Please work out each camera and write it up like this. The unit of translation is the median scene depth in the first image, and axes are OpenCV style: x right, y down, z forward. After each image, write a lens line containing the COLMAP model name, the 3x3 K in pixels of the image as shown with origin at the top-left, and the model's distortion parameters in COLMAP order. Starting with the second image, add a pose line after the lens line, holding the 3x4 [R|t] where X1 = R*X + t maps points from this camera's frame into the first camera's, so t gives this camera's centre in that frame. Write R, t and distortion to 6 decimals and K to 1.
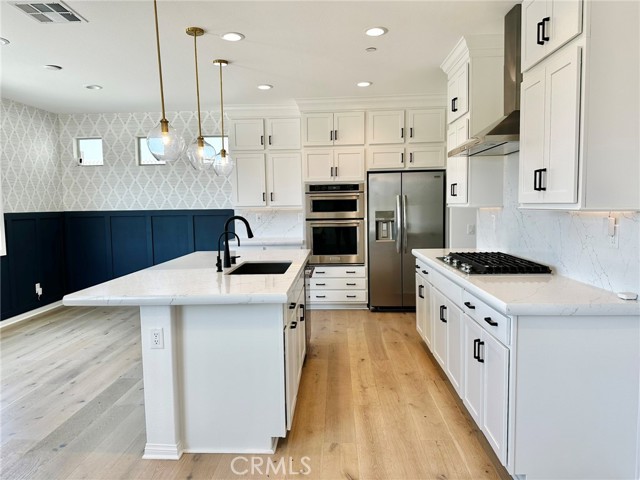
lens RADIAL K [[448.6, 0, 318.5], [0, 448.6, 238.3], [0, 0, 1]] dist [0.052547, -0.071921]
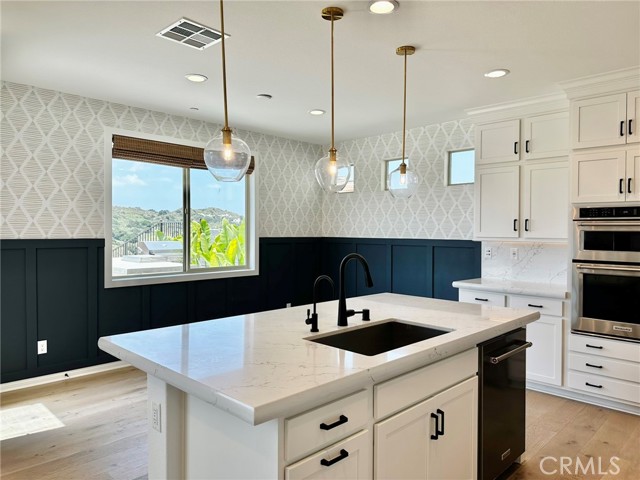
lens RADIAL K [[448.6, 0, 317.0], [0, 448.6, 235.8], [0, 0, 1]] dist [0.052547, -0.071921]
pose [[0.736037, 0.028409, -0.676345, 0.145527], [-0.070194, 0.996936, -0.034515, -0.029385], [0.673292, 0.072880, 0.735776, 0.265191]]
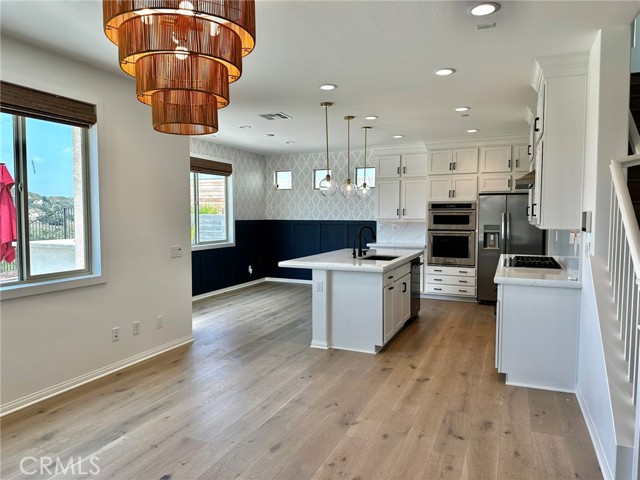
lens RADIAL K [[448.6, 0, 311.9], [0, 448.6, 236.3], [0, 0, 1]] dist [0.052547, -0.071921]
pose [[0.930384, 0.035581, -0.364855, 0.141026], [-0.044980, 0.998838, -0.017292, 0.016336], [0.363816, 0.032500, 0.930904, -0.372772]]
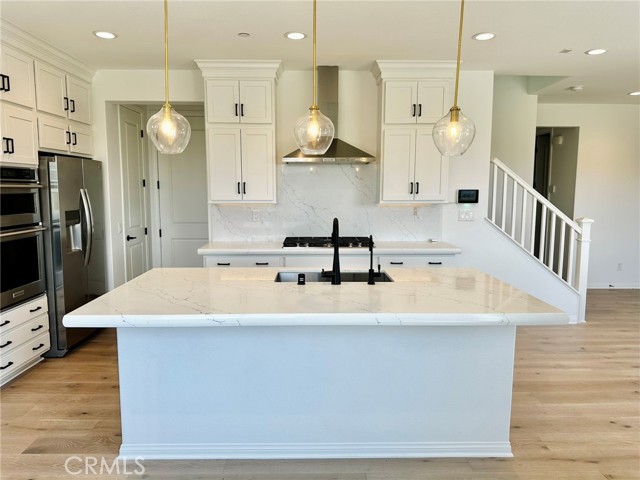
lens RADIAL K [[448.6, 0, 316.1], [0, 448.6, 237.4], [0, 0, 1]] dist [0.052547, -0.071921]
pose [[-0.056142, -0.085704, 0.994738, -0.585765], [0.076809, 0.992986, 0.089888, -0.051998], [-0.995464, 0.081451, -0.049165, 0.643448]]
